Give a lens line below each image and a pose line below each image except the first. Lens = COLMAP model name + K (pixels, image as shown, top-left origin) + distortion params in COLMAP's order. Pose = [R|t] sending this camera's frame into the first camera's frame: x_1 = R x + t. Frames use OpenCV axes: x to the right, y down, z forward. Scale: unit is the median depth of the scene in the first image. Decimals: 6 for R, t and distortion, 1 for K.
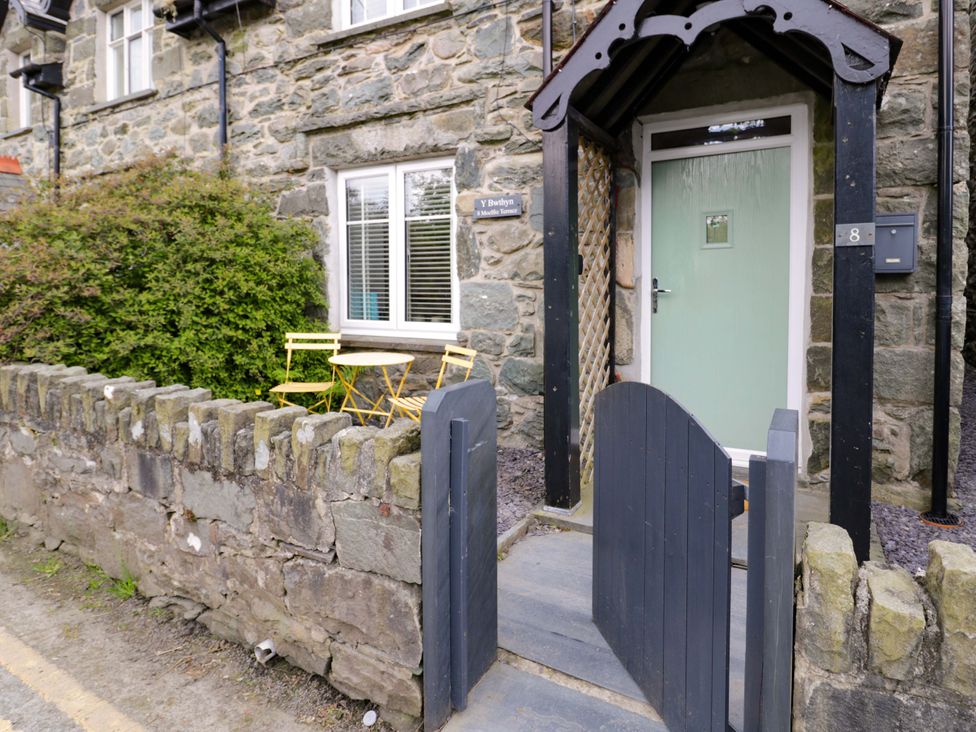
lens RADIAL K [[529.4, 0, 561.7], [0, 529.4, 309.4], [0, 0, 1]] dist [-0.006093, -0.003926]
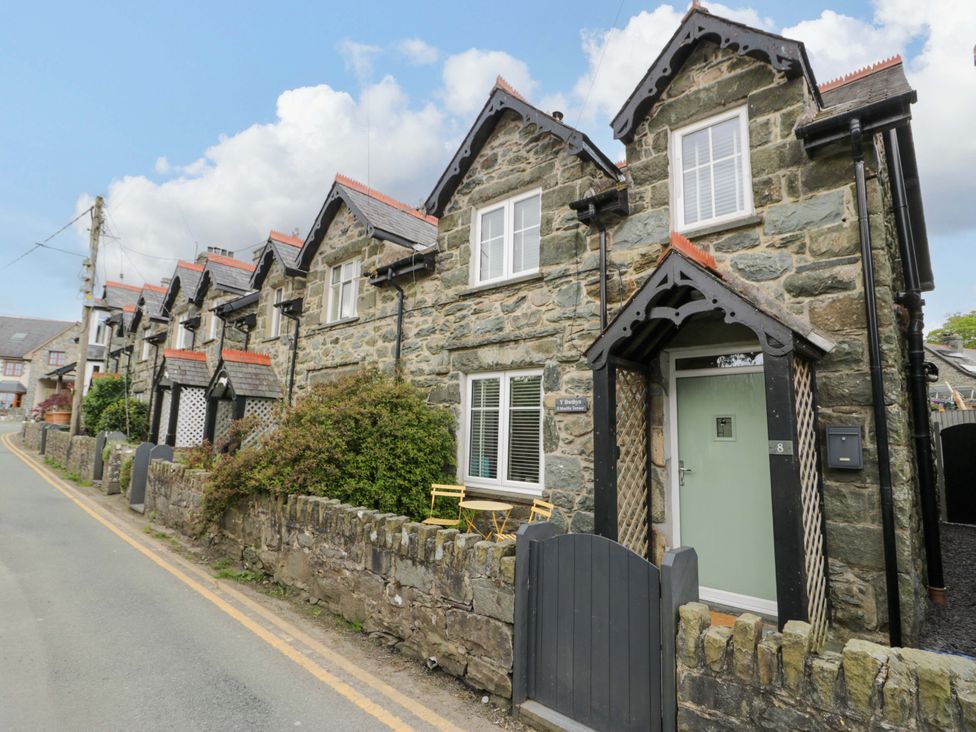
lens RADIAL K [[529.4, 0, 487.9], [0, 529.4, 352.2], [0, 0, 1]] dist [-0.006093, -0.003926]
pose [[0.949395, -0.019969, -0.313450, 0.123541], [-0.042351, 0.980724, -0.190755, -0.045940], [0.311217, 0.194376, 0.930248, -0.466692]]
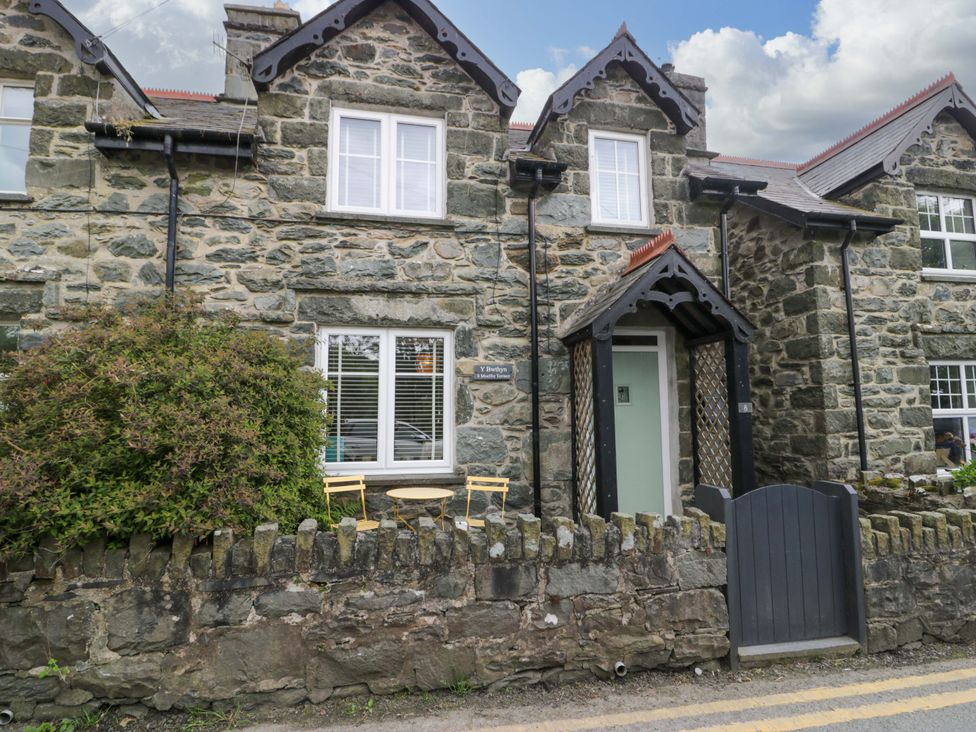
lens RADIAL K [[529.4, 0, 467.6], [0, 529.4, 357.4], [0, 0, 1]] dist [-0.006093, -0.003926]
pose [[0.801299, 0.055869, 0.595649, -0.994406], [0.028598, 0.990915, -0.131414, -0.051655], [-0.597580, 0.122336, 0.792422, -0.063787]]
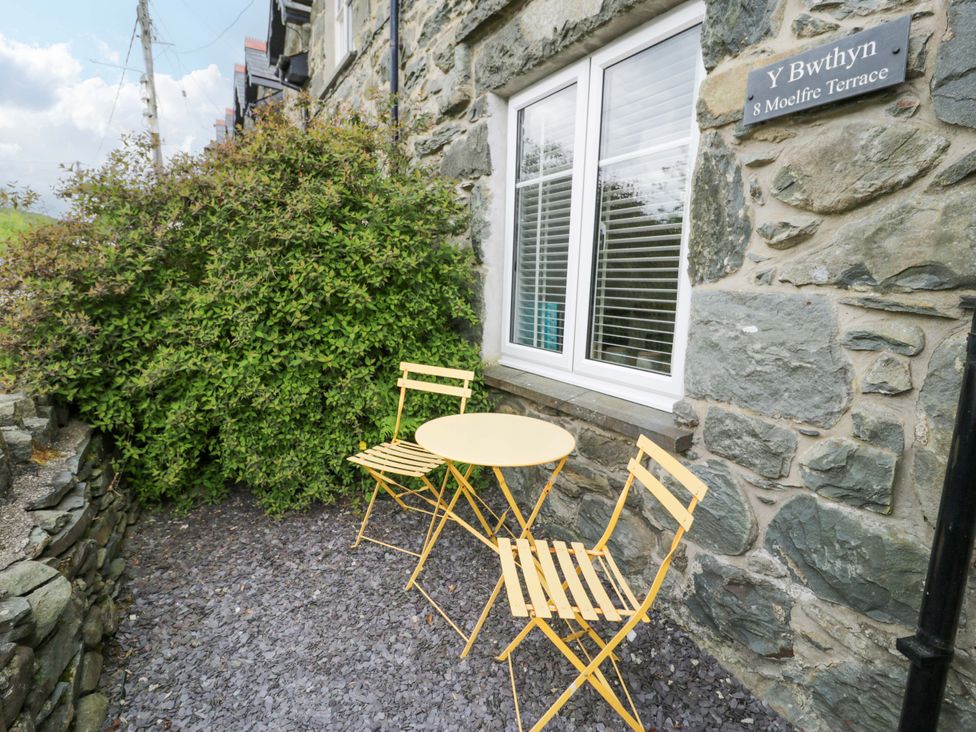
lens RADIAL K [[529.4, 0, 482.2], [0, 529.4, 363.5], [0, 0, 1]] dist [-0.006093, -0.003926]
pose [[0.809481, 0.110082, -0.576734, -0.078384], [-0.054404, 0.992104, 0.113004, -0.032294], [0.584620, -0.060098, 0.809078, 0.568372]]
